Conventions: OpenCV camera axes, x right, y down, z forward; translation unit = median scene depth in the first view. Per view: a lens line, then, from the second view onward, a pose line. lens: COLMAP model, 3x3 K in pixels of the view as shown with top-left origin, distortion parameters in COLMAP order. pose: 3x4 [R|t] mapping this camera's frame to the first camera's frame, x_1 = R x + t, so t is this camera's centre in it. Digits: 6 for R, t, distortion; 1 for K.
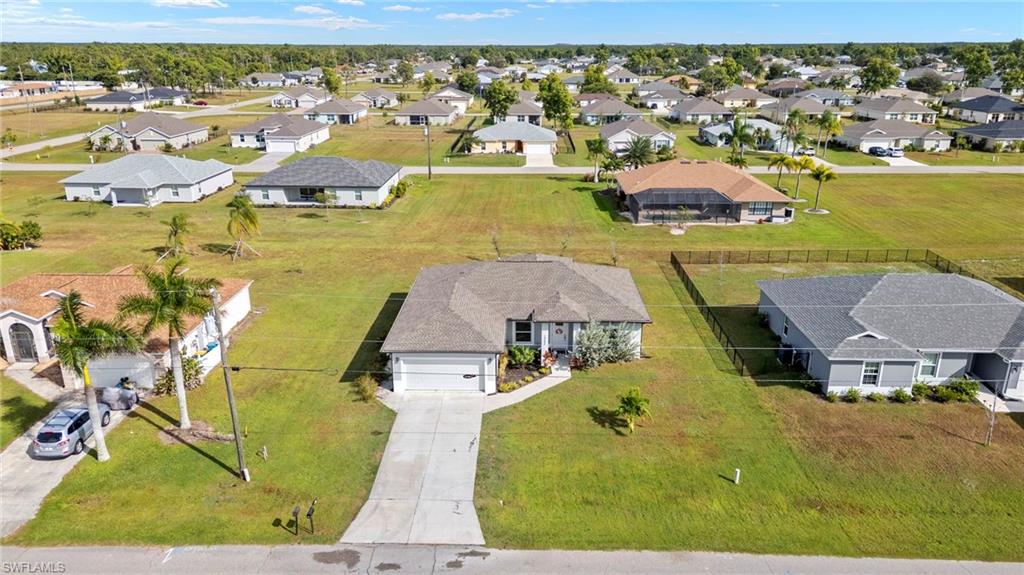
lens RADIAL K [[714.9, 0, 512.0], [0, 714.9, 287.5], [0, 0, 1]] dist [0.080026, -0.084439]
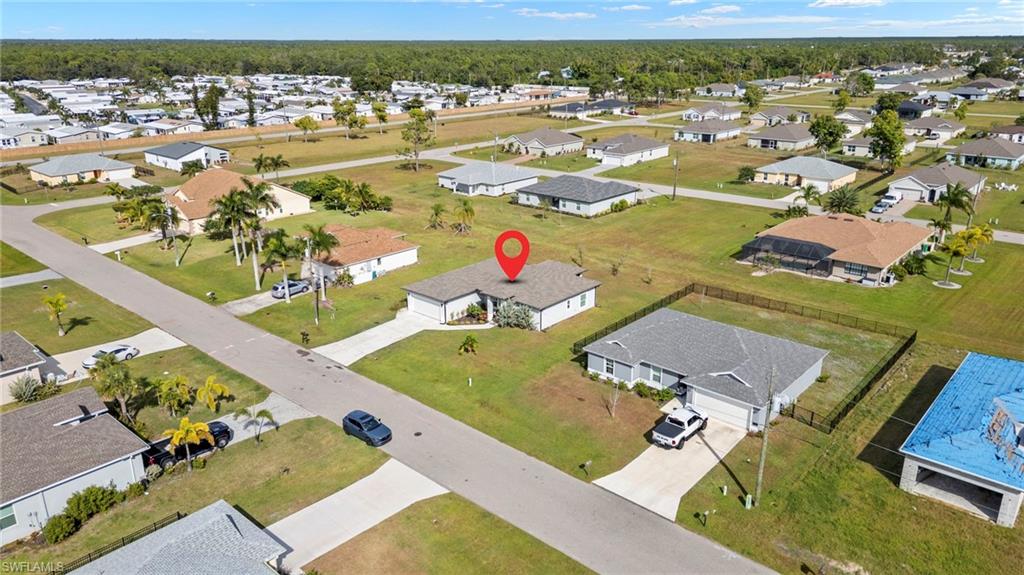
lens RADIAL K [[714.9, 0, 512.0], [0, 714.9, 287.5], [0, 0, 1]] dist [0.080026, -0.084439]
pose [[0.763628, 0.207426, -0.611430, 0.626049], [-0.201982, 0.976205, 0.078914, -0.064141], [0.613249, 0.063237, 0.787354, -0.179901]]
